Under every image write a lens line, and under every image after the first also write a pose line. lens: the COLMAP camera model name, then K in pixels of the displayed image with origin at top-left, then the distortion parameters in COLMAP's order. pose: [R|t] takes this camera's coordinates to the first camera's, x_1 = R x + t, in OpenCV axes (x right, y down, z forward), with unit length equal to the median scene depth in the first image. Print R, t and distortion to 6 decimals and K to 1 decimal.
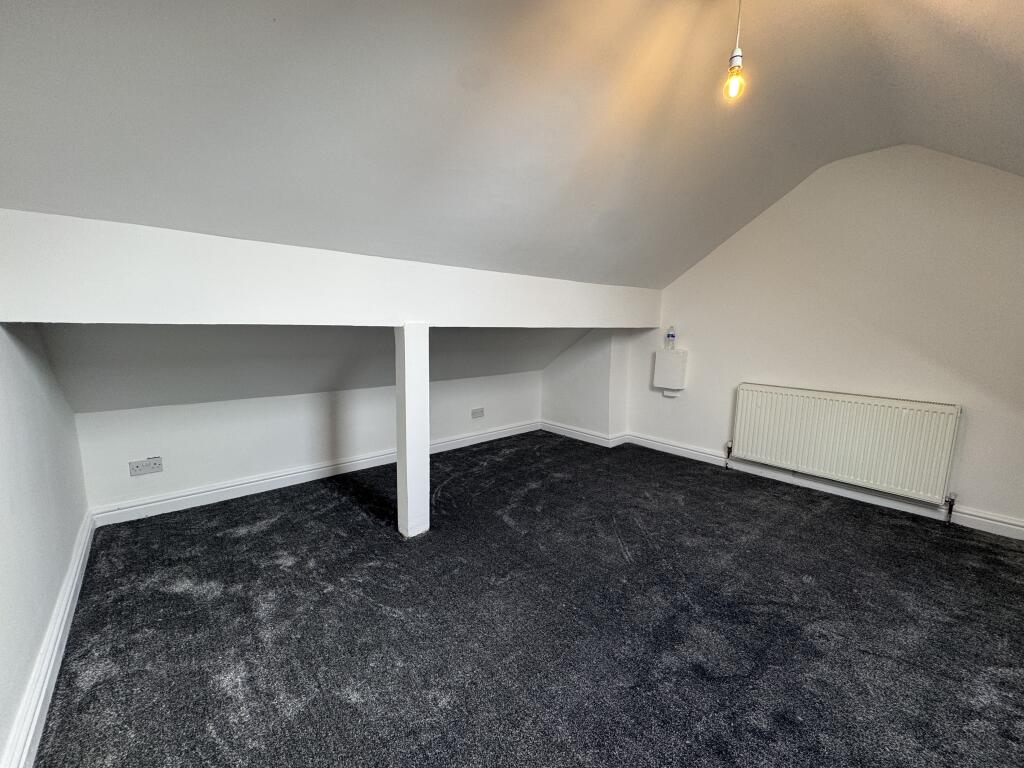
lens RADIAL K [[408.2, 0, 509.5], [0, 408.2, 385.3], [0, 0, 1]] dist [-0.002517, 0.000424]
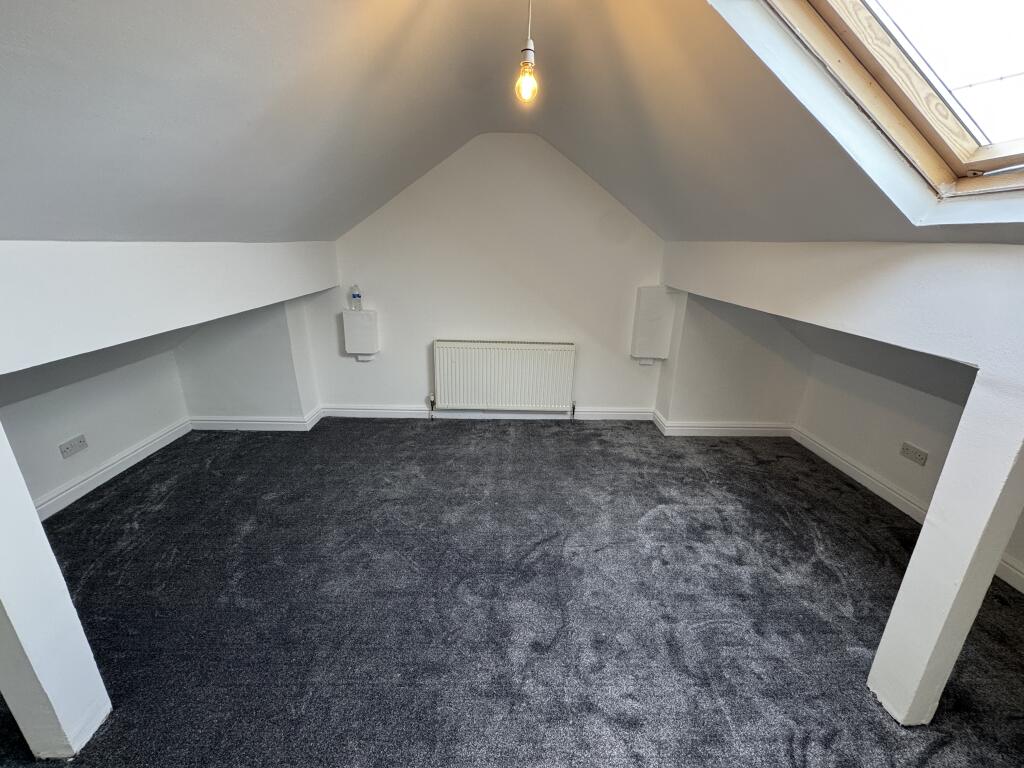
lens RADIAL K [[408.2, 0, 512.8], [0, 408.2, 386.7], [0, 0, 1]] dist [-0.002517, 0.000424]
pose [[0.634831, -0.247957, 0.731783, -0.136831], [0.091550, 0.964575, 0.247415, -0.173489], [-0.767208, -0.090072, 0.635042, 0.214080]]
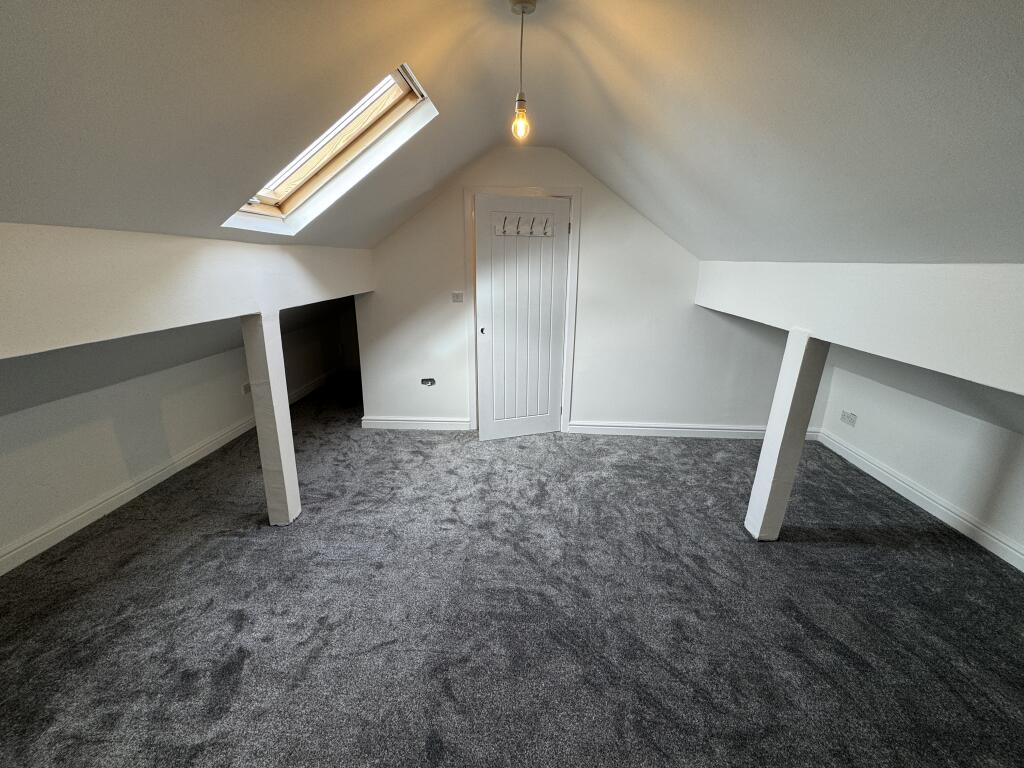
lens RADIAL K [[408.2, 0, 513.1], [0, 408.2, 381.9], [0, 0, 1]] dist [-0.002517, 0.000424]
pose [[-0.703243, 0.181691, -0.687341, 0.757133], [-0.120871, 0.922163, 0.367430, -0.260804], [0.700600, 0.341472, -0.626544, 0.994608]]
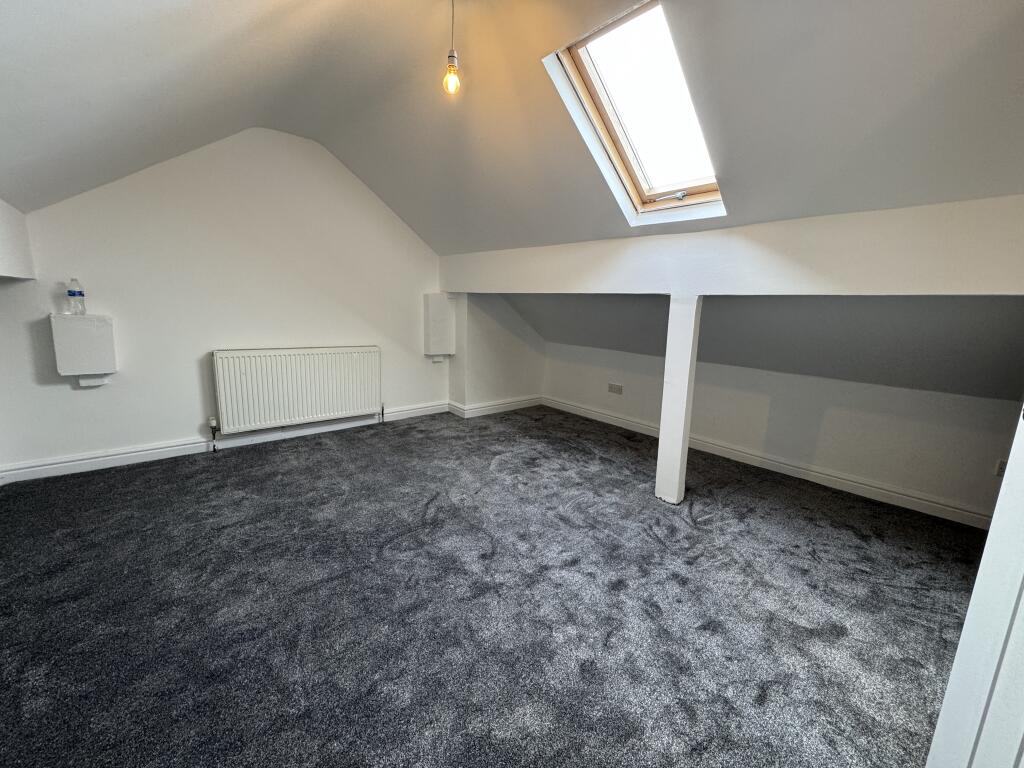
lens RADIAL K [[408.2, 0, 511.9], [0, 408.2, 387.8], [0, 0, 1]] dist [-0.002517, 0.000424]
pose [[-0.012482, -0.204771, 0.978730, -0.402202], [0.102598, 0.973378, 0.204959, -0.054772], [-0.994645, 0.102974, 0.008859, 0.472061]]
